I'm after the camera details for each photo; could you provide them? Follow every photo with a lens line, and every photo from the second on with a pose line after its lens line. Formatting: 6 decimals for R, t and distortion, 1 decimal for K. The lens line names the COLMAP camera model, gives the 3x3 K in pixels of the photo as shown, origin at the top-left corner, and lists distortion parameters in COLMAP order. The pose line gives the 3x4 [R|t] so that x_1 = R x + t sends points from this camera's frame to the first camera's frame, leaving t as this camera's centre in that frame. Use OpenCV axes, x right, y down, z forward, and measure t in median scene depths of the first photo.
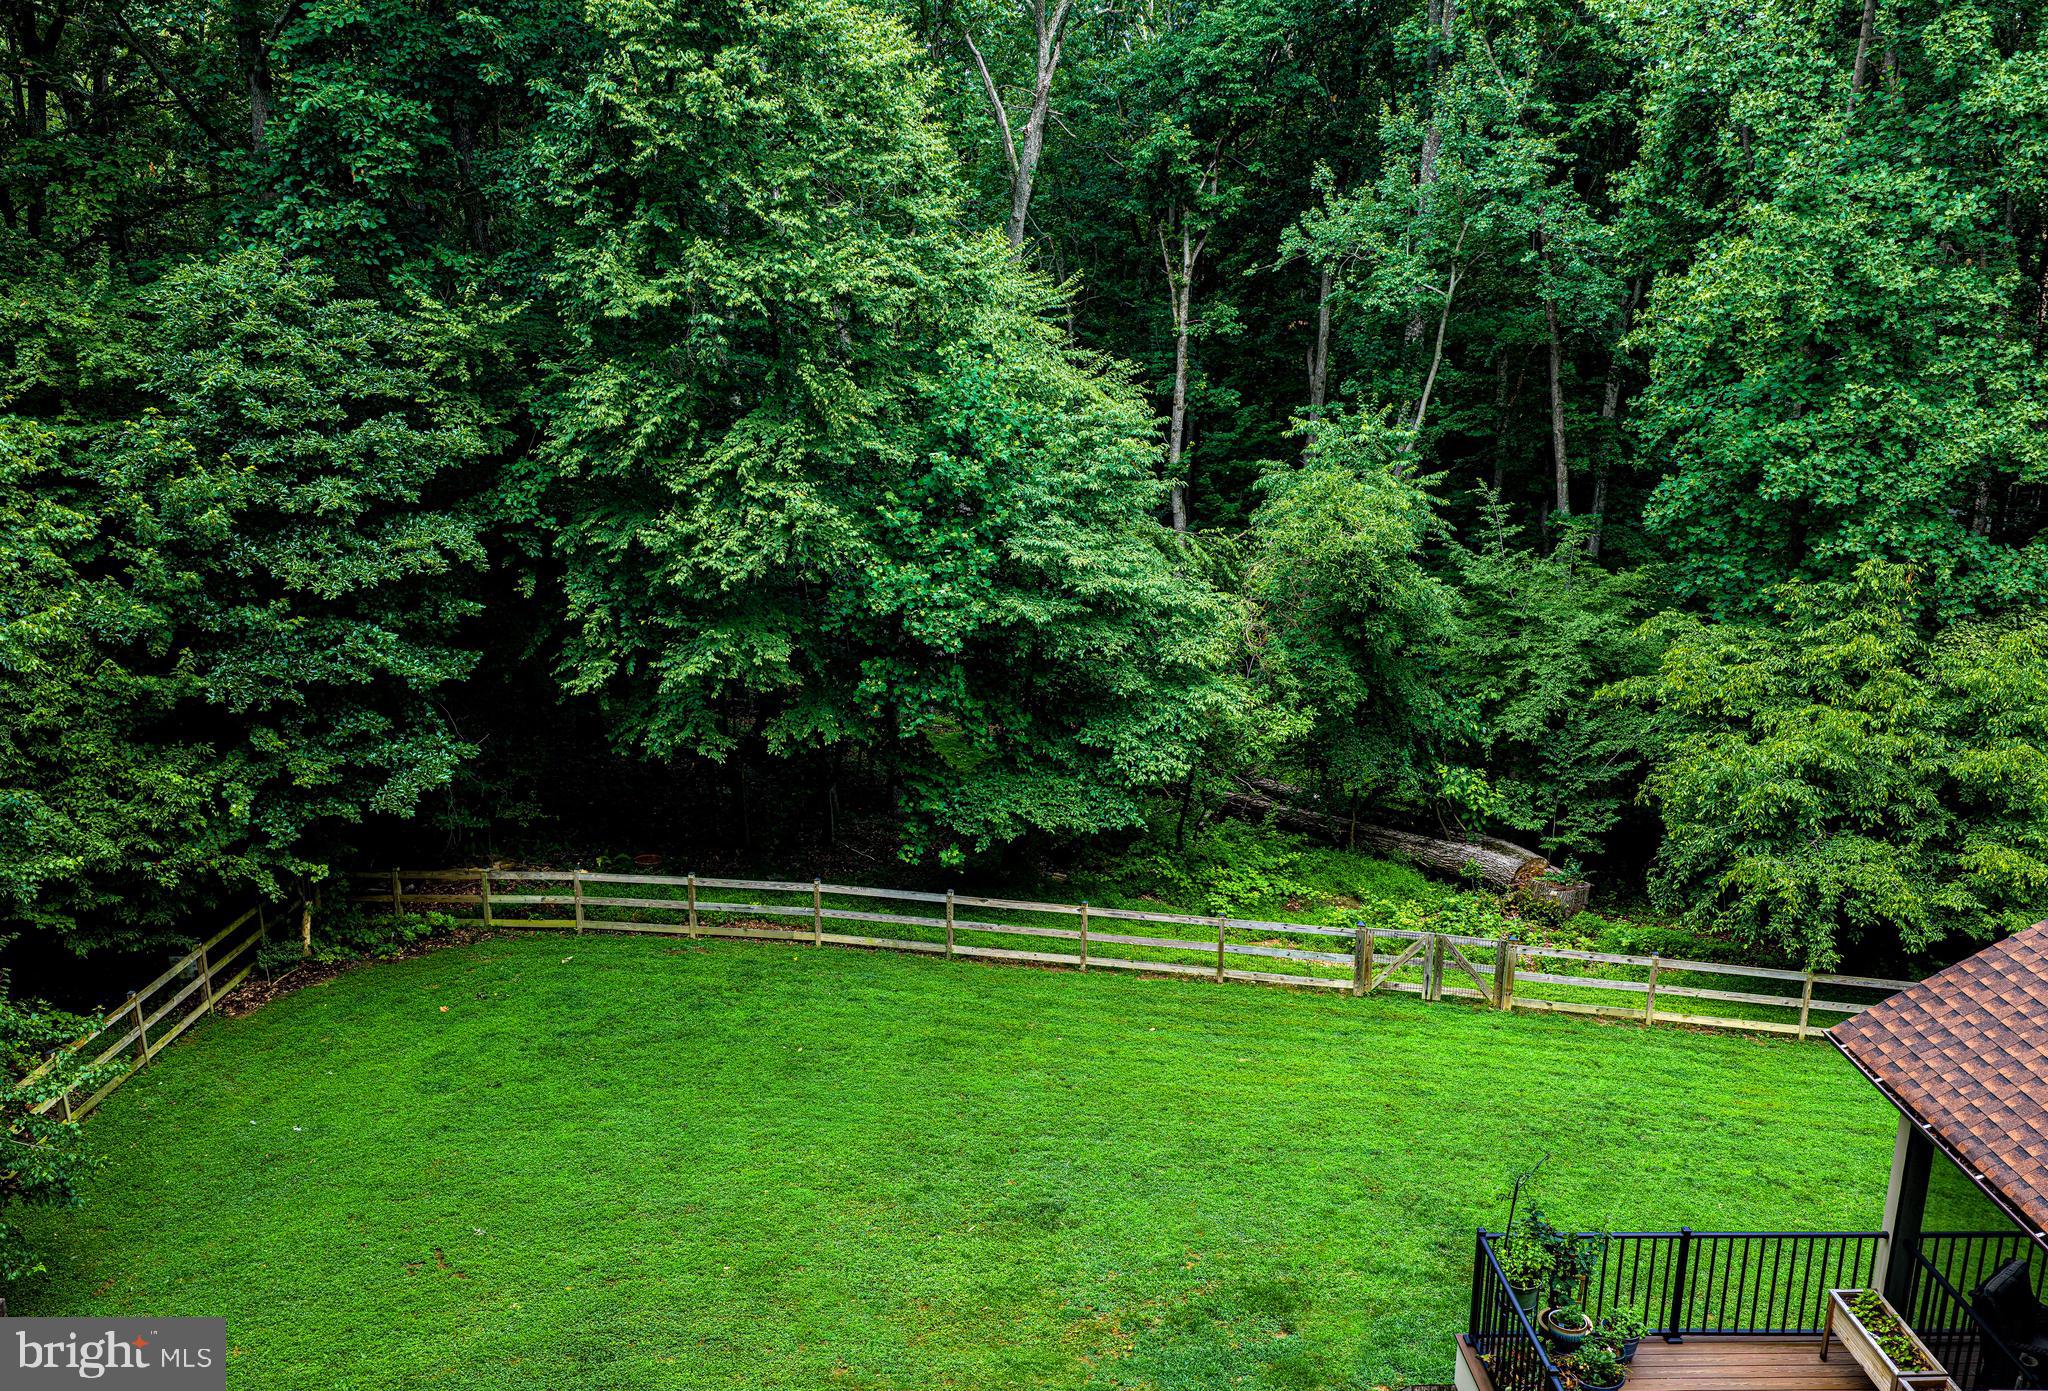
lens RADIAL K [[1781.7, 0, 980.2], [0, 1781.7, 722.9], [0, 0, 1]] dist [0.022991, -0.019447]
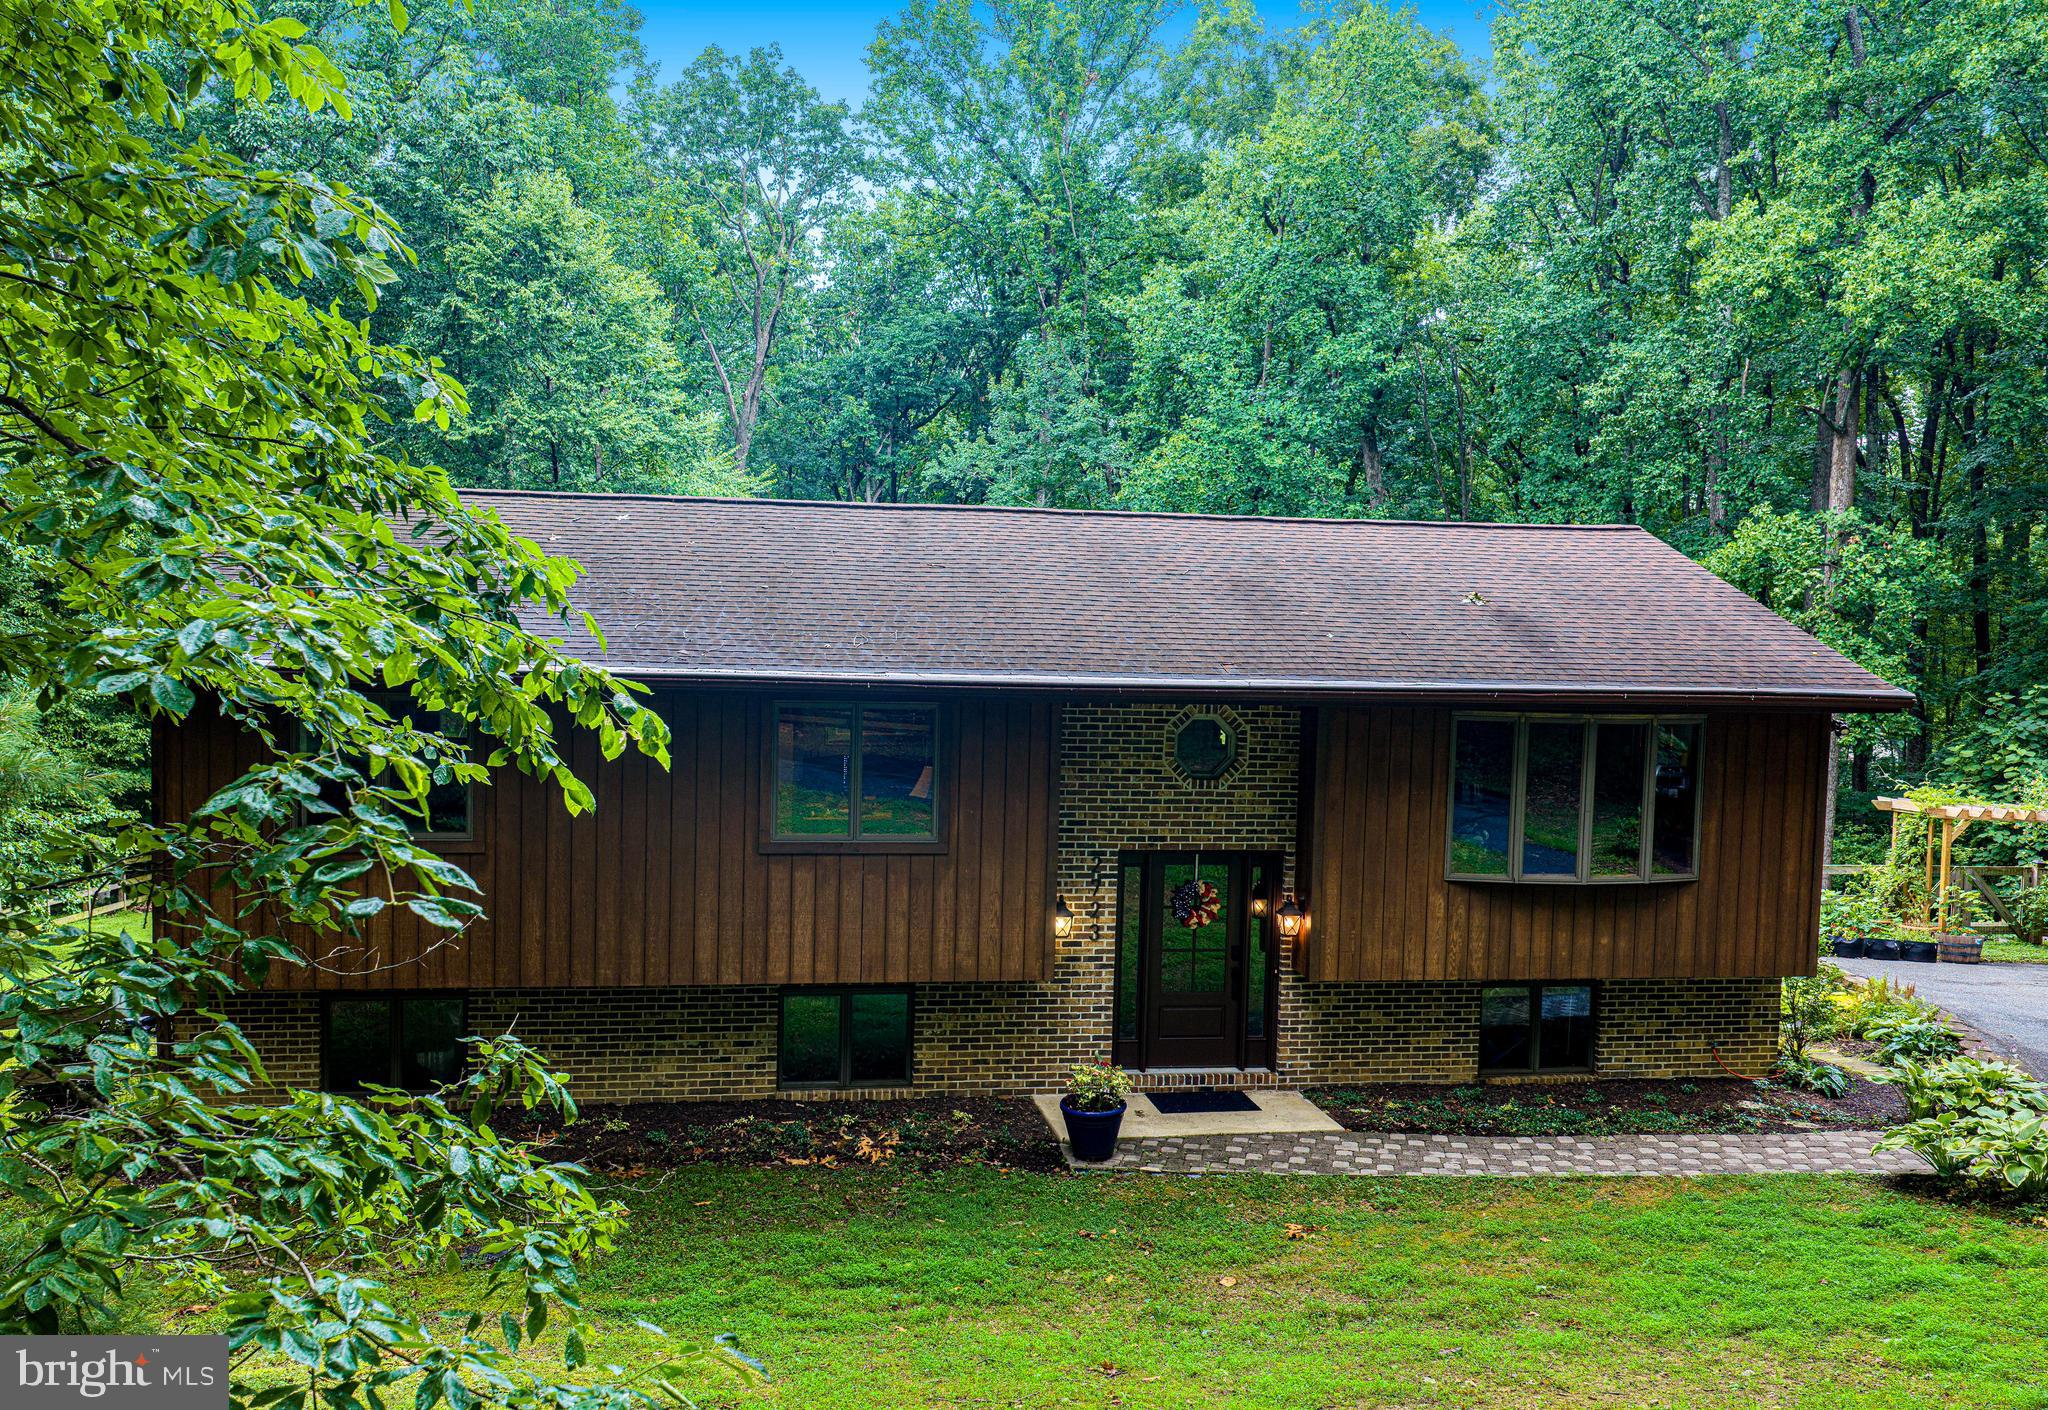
lens RADIAL K [[1799.2, 0, 987.8], [0, 1799.2, 702.9], [0, 0, 1]] dist [0.045613, -0.096932]
pose [[0.990252, 0.017871, 0.138138, 0.036816], [0.012737, 0.975964, -0.217561, 0.309002], [-0.138706, 0.217199, 0.966222, -0.472976]]
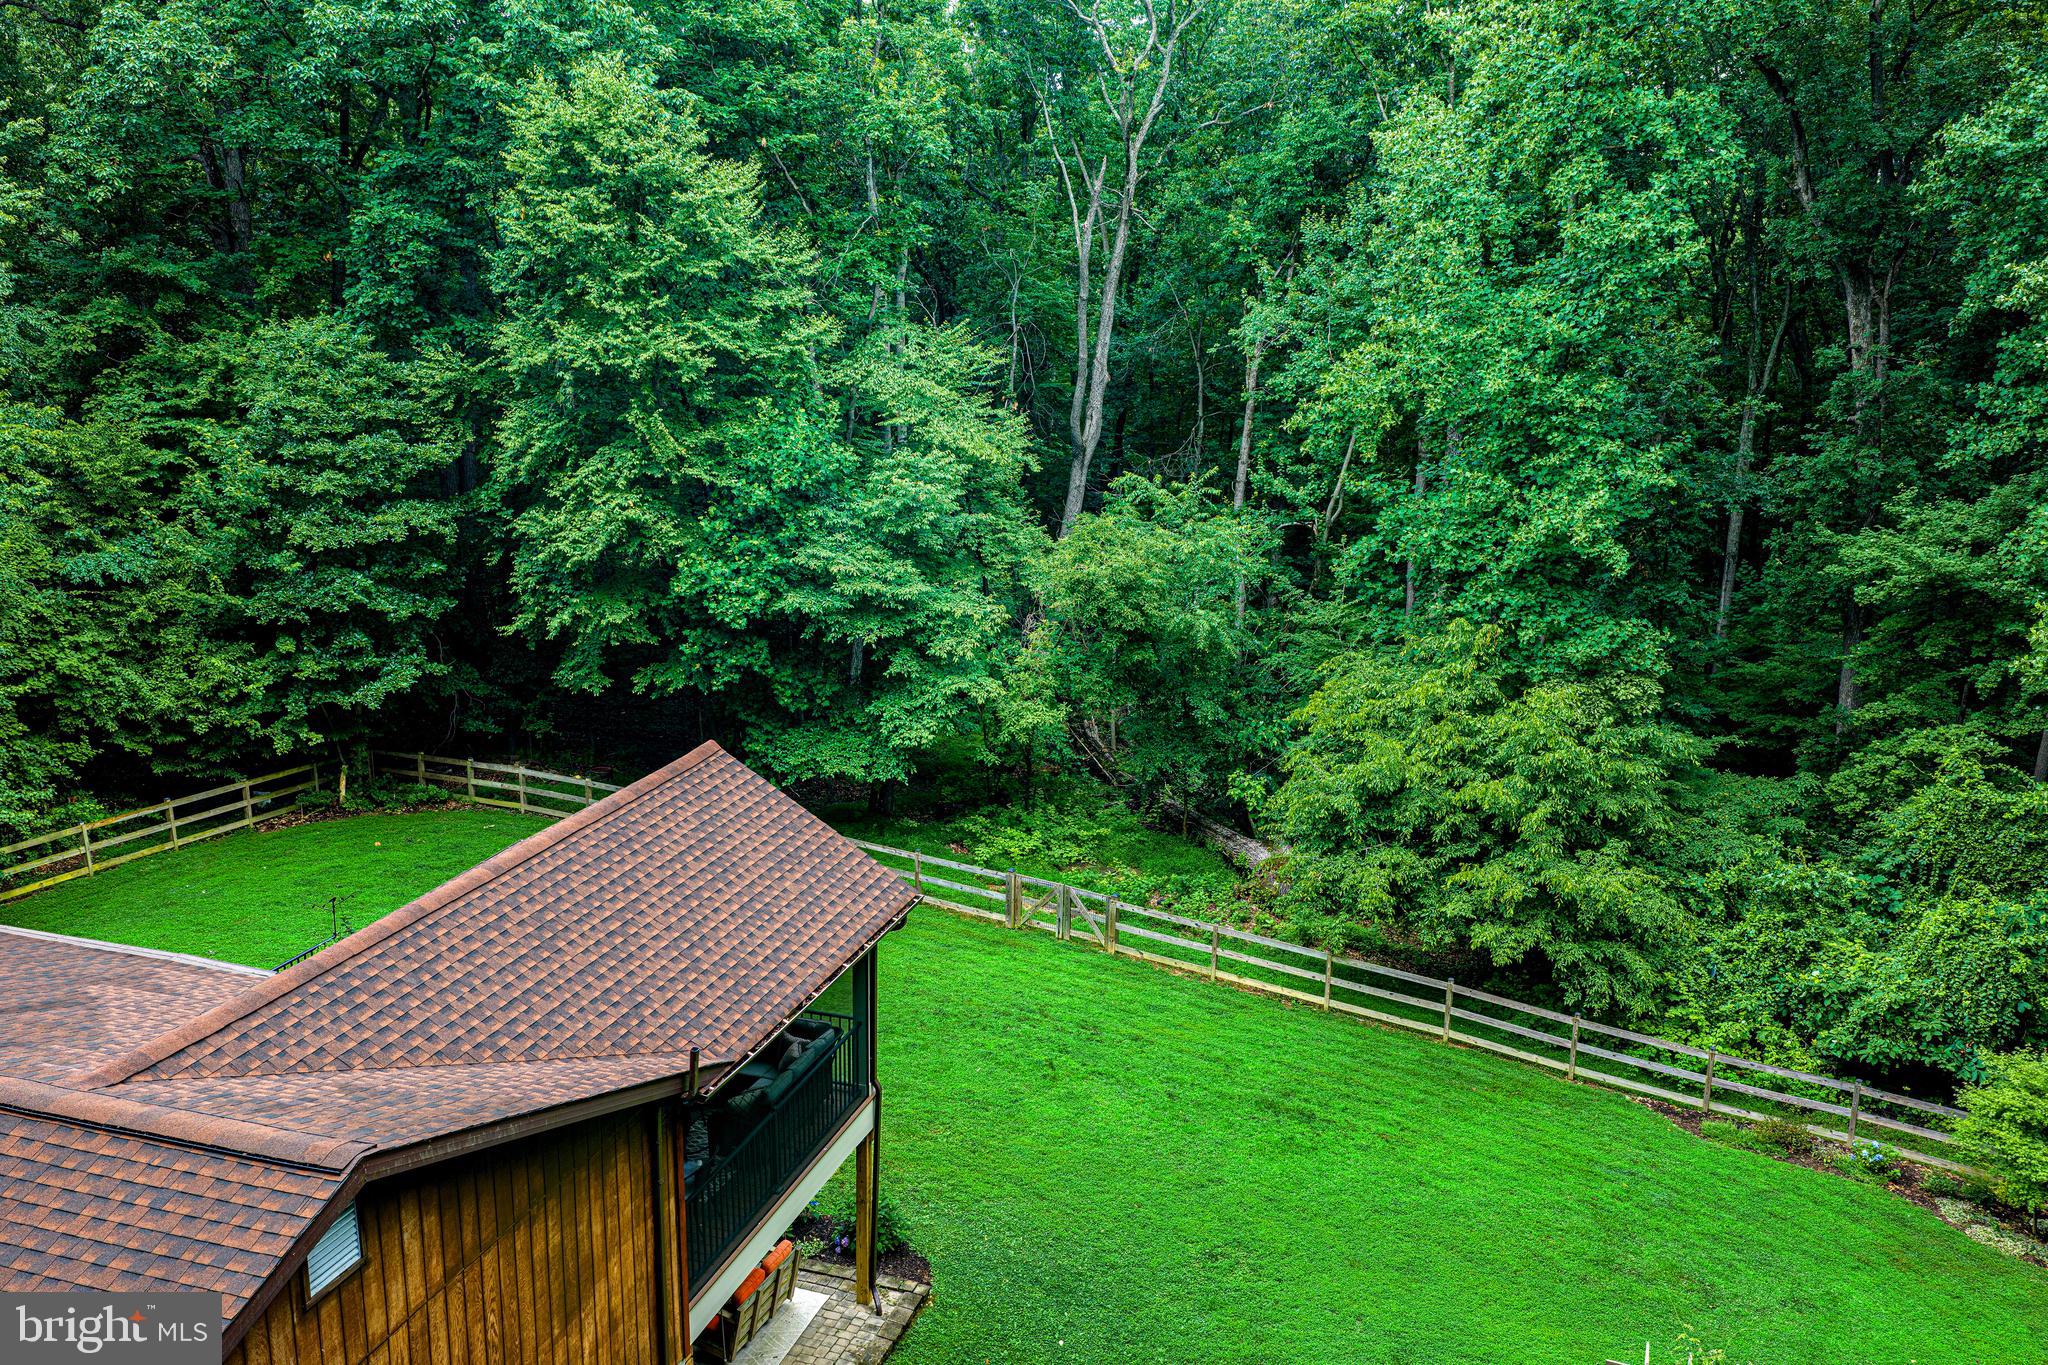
lens RADIAL K [[1731.3, 0, 1024.0], [0, 1731.3, 682.5], [0, 0, 1]] dist [0.033784, -0.049160]
pose [[0.946578, 0.095170, -0.308112, 0.586675], [-0.106769, 0.994063, -0.020970, 0.005137], [0.304287, 0.052746, 0.951119, -0.169990]]
